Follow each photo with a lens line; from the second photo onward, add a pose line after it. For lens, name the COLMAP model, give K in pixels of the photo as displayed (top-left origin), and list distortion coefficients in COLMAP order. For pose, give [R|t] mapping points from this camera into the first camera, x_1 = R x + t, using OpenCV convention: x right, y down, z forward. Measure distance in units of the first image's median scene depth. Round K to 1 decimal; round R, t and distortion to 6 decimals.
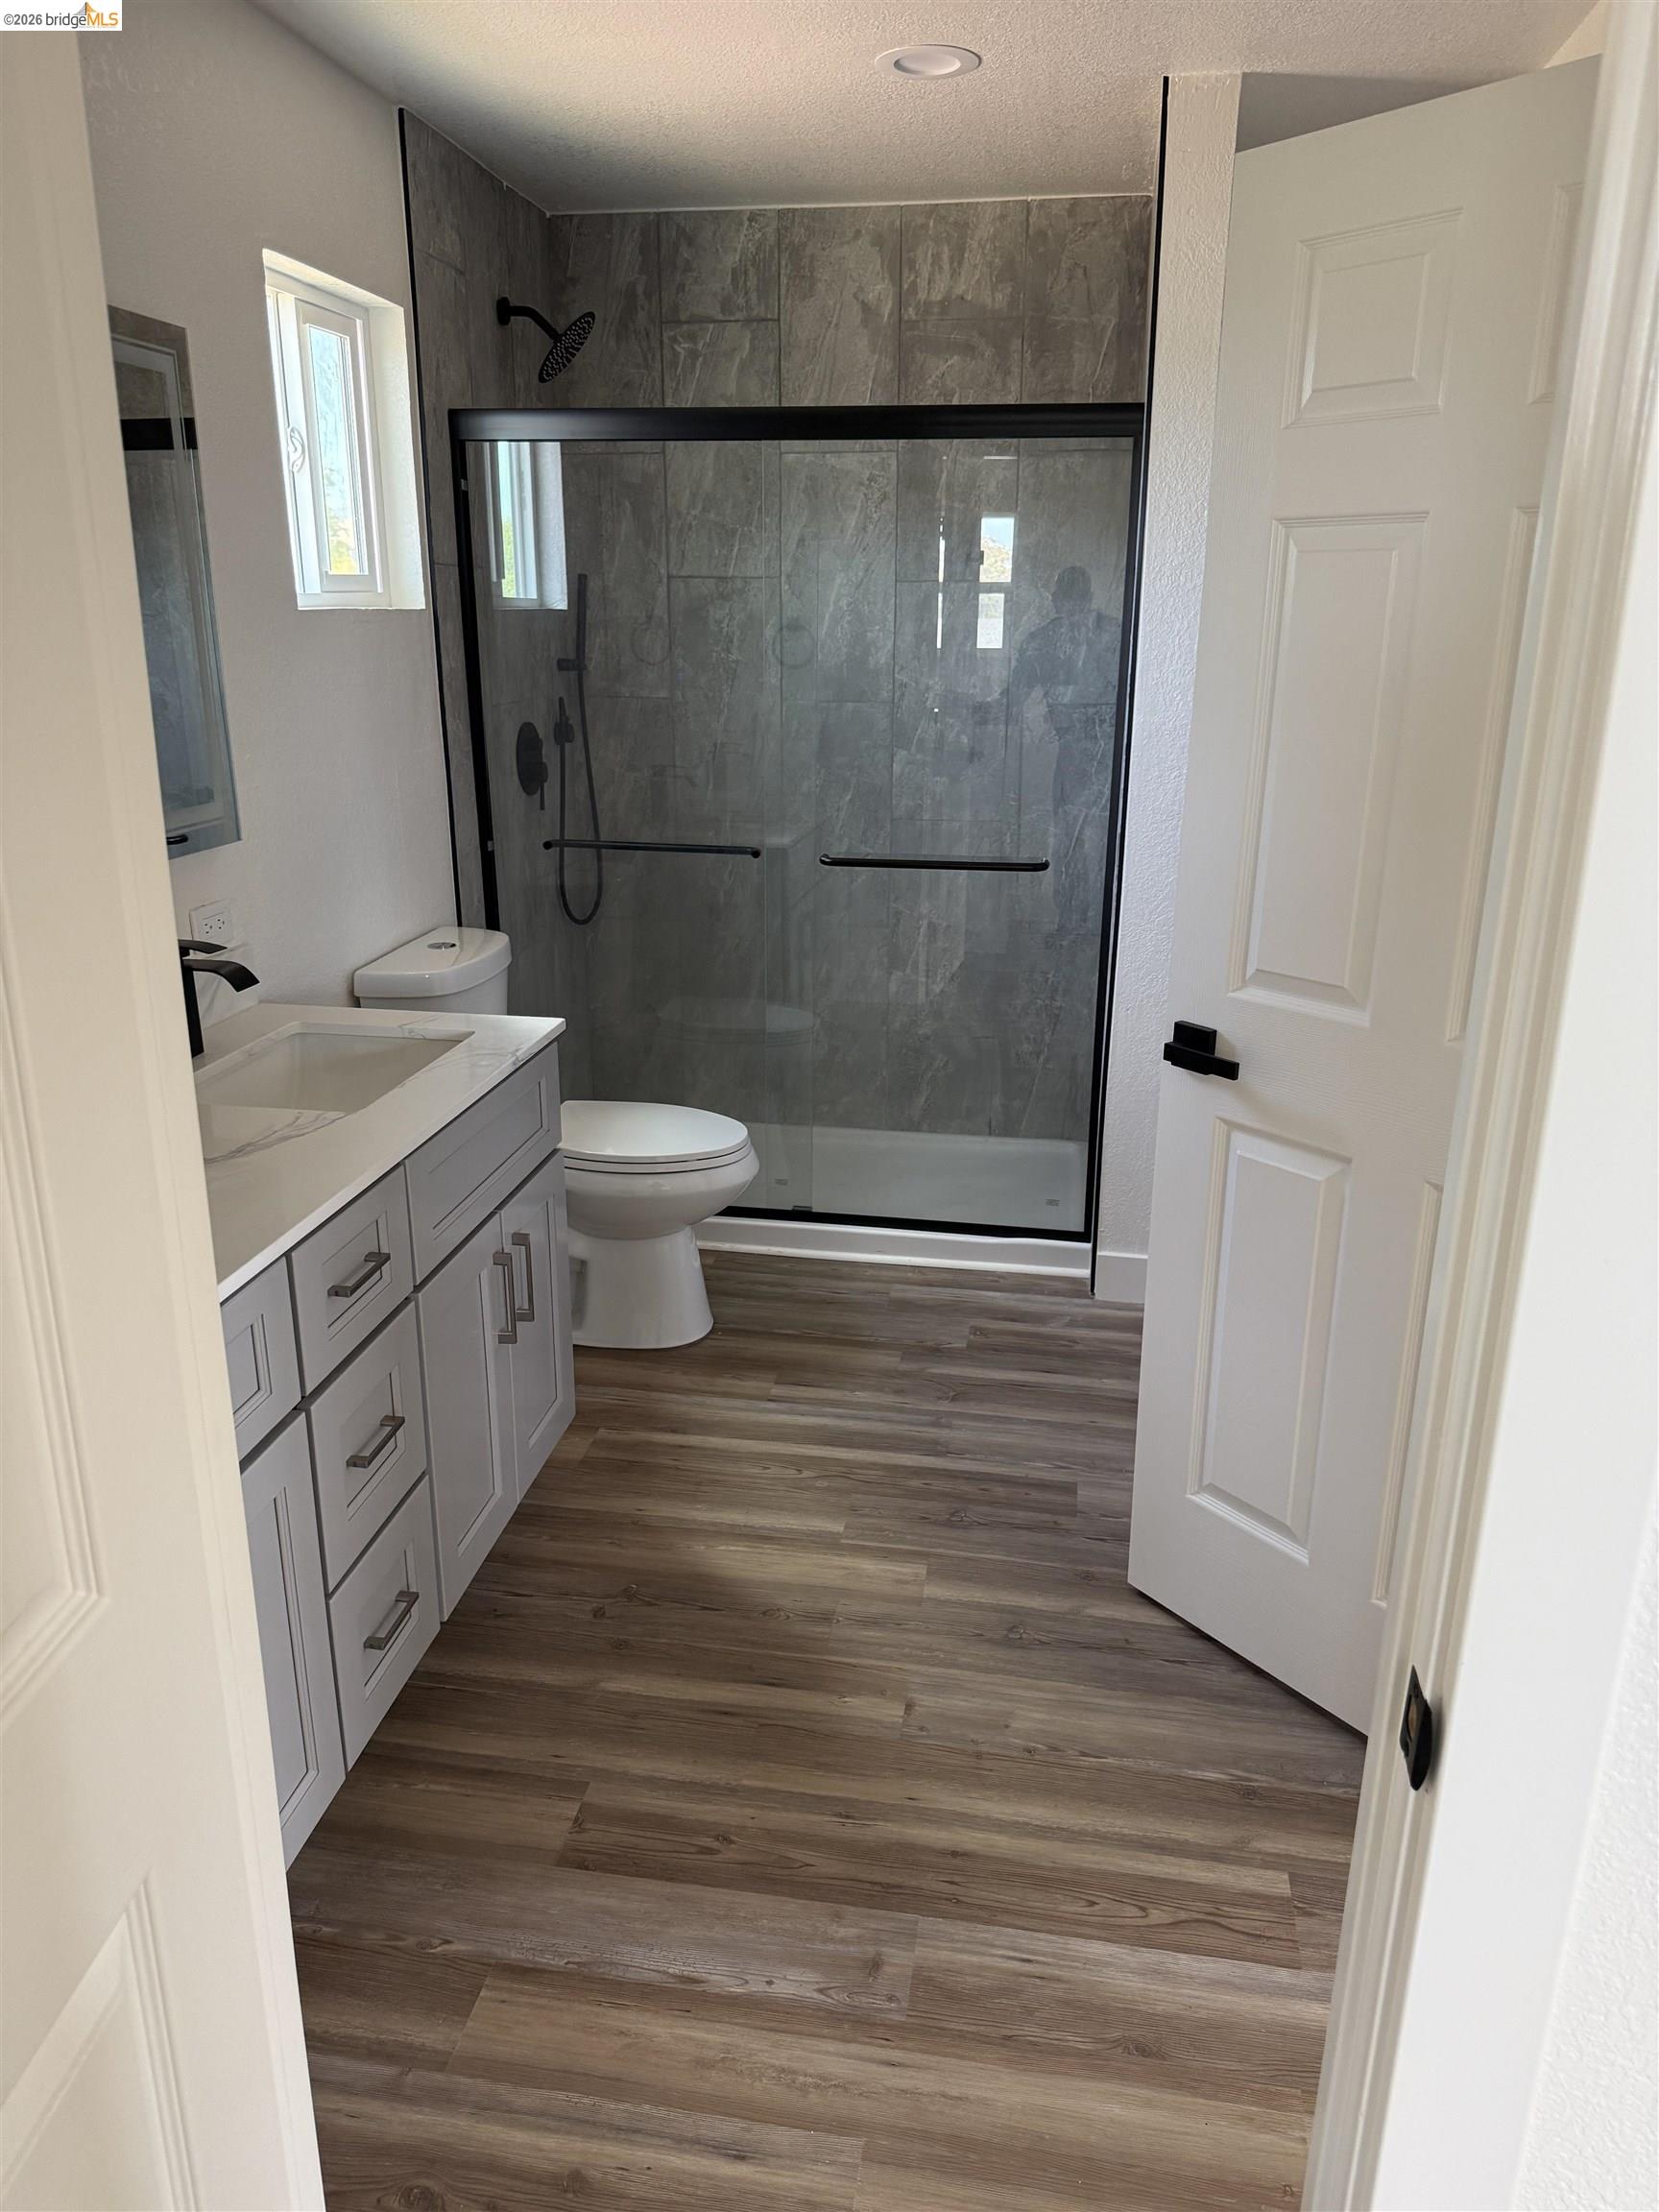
lens RADIAL K [[1538.6, 0, 829.5], [0, 1538.6, 1106.0], [0, 0, 1]] dist [0.058306, -0.092651]
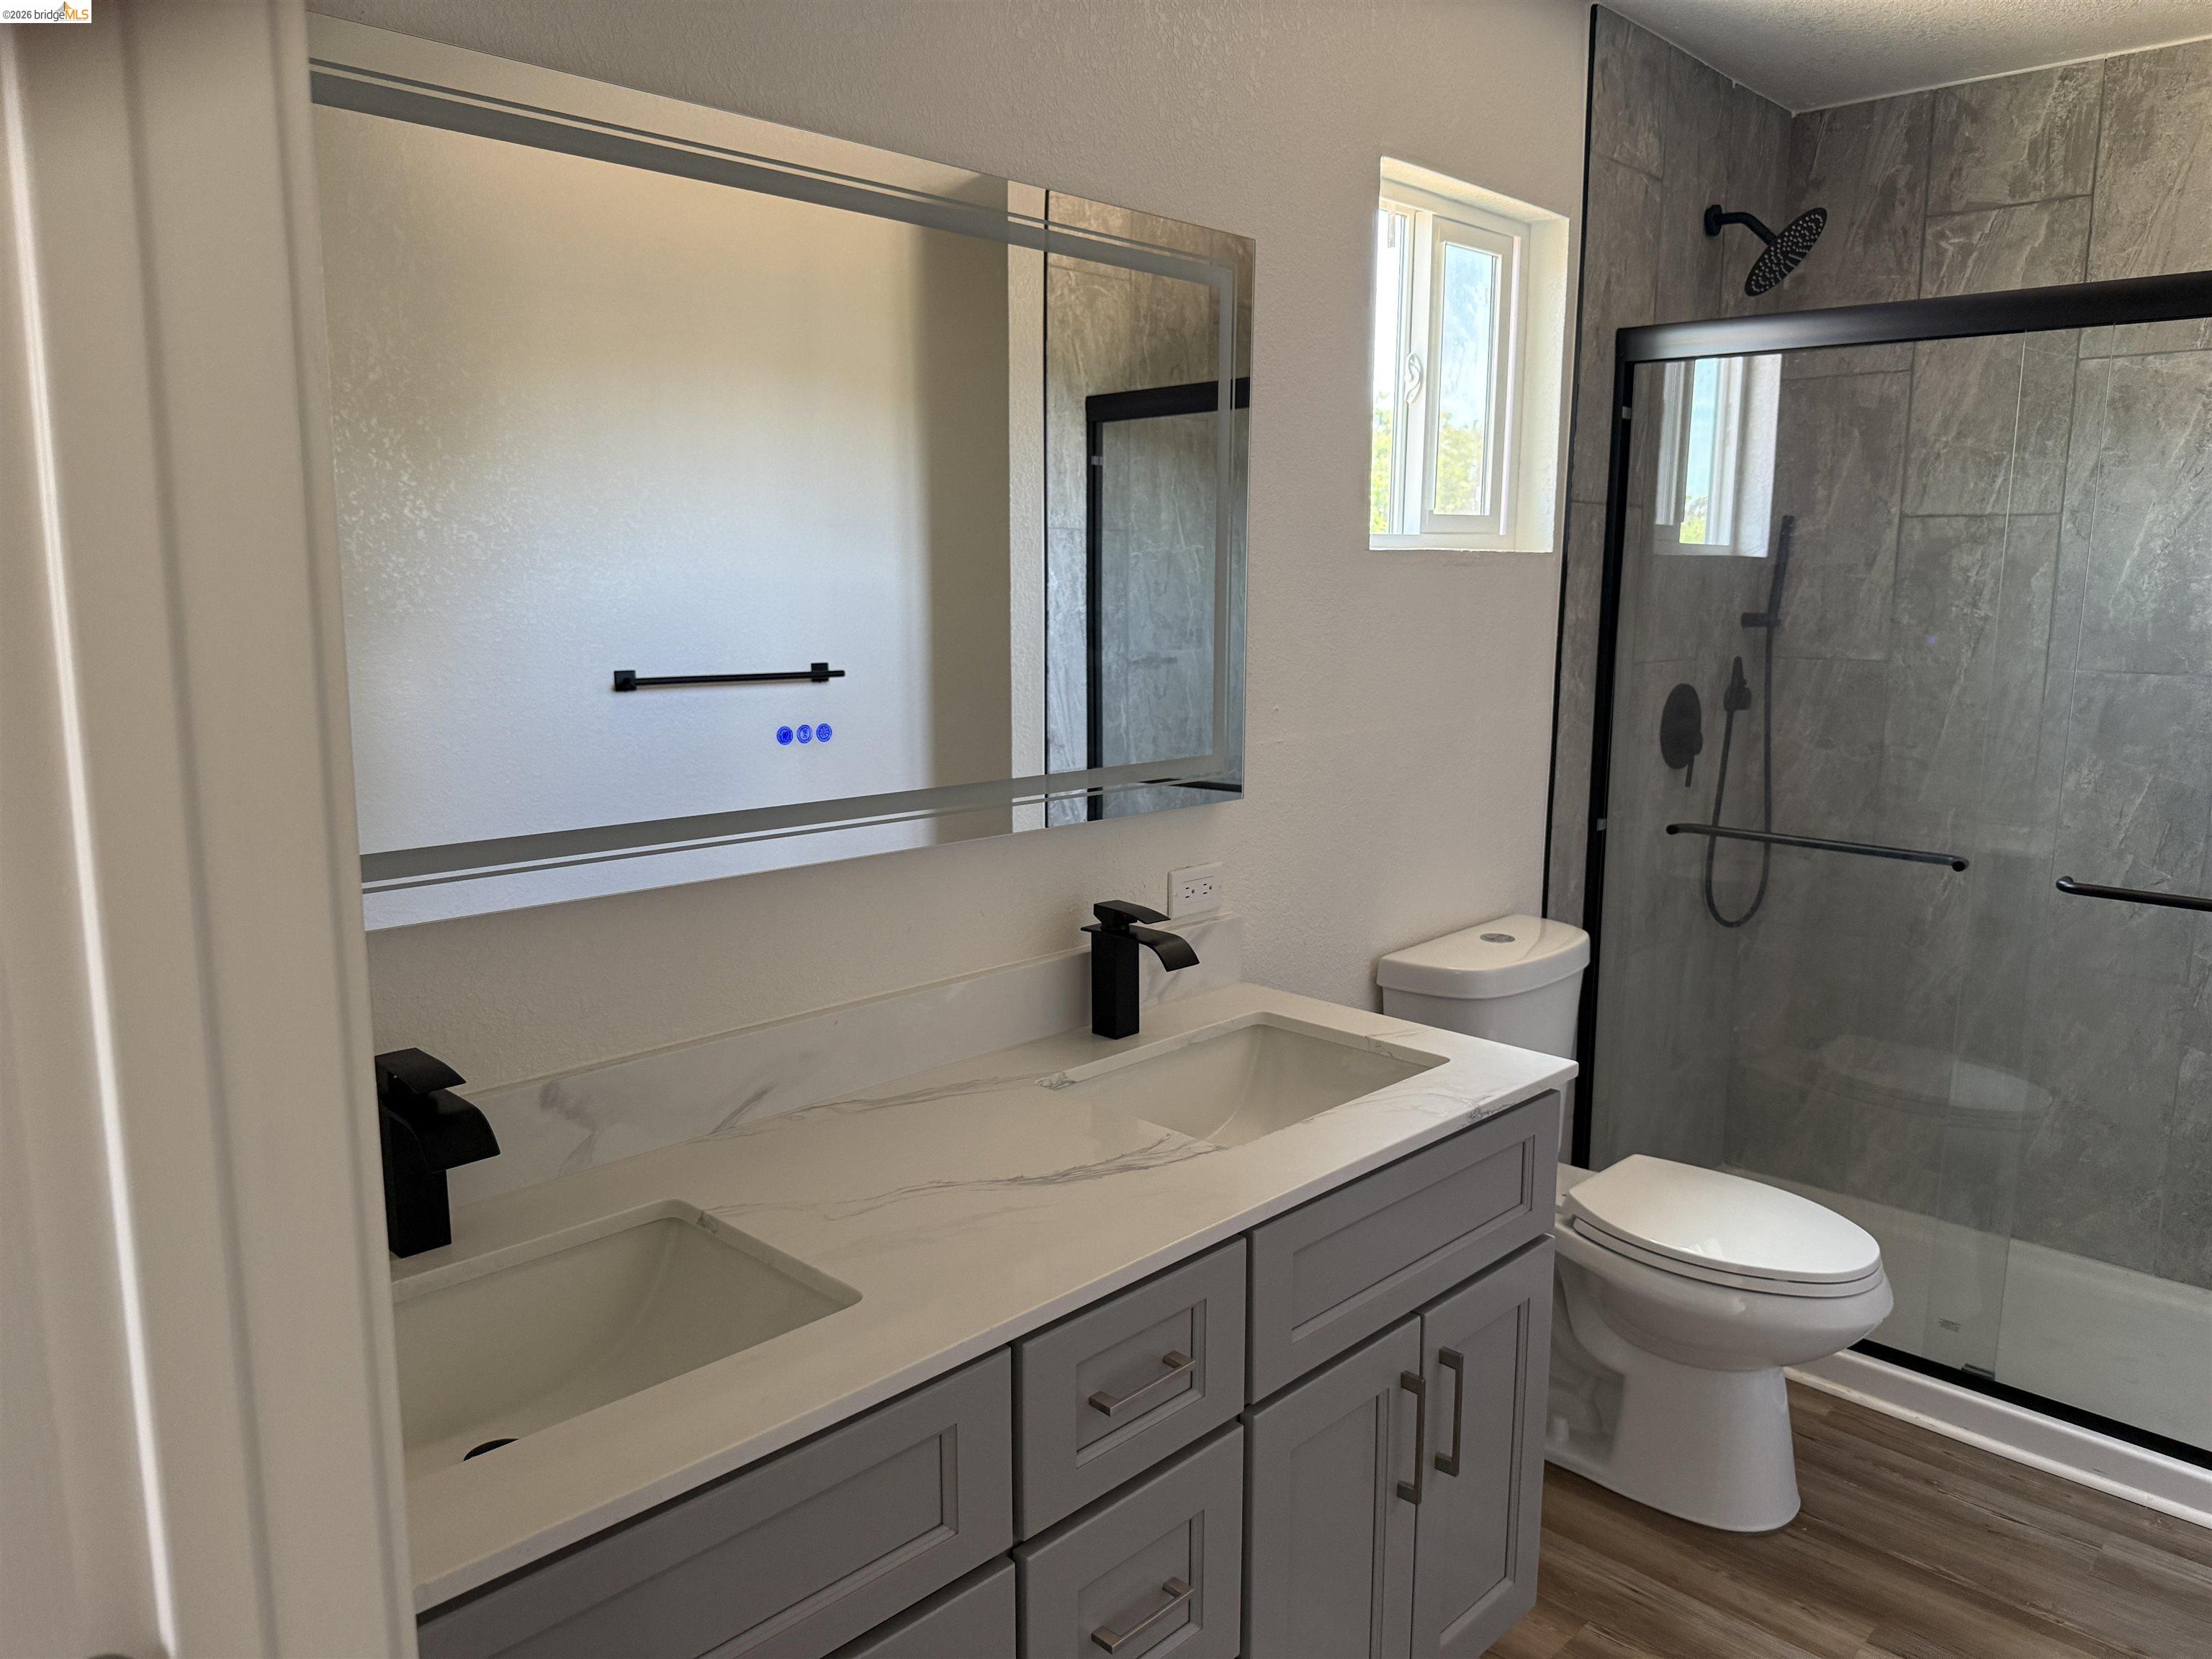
lens RADIAL K [[1639.9, 0, 1106.0], [0, 1639.9, 829.5], [0, 0, 1]] dist [0.018523, -0.002700]
pose [[0.835415, 0.089890, -0.542219, 0.032128], [-0.172540, 0.979555, -0.103446, -0.025302], [0.521835, 0.179975, 0.833845, 0.110948]]
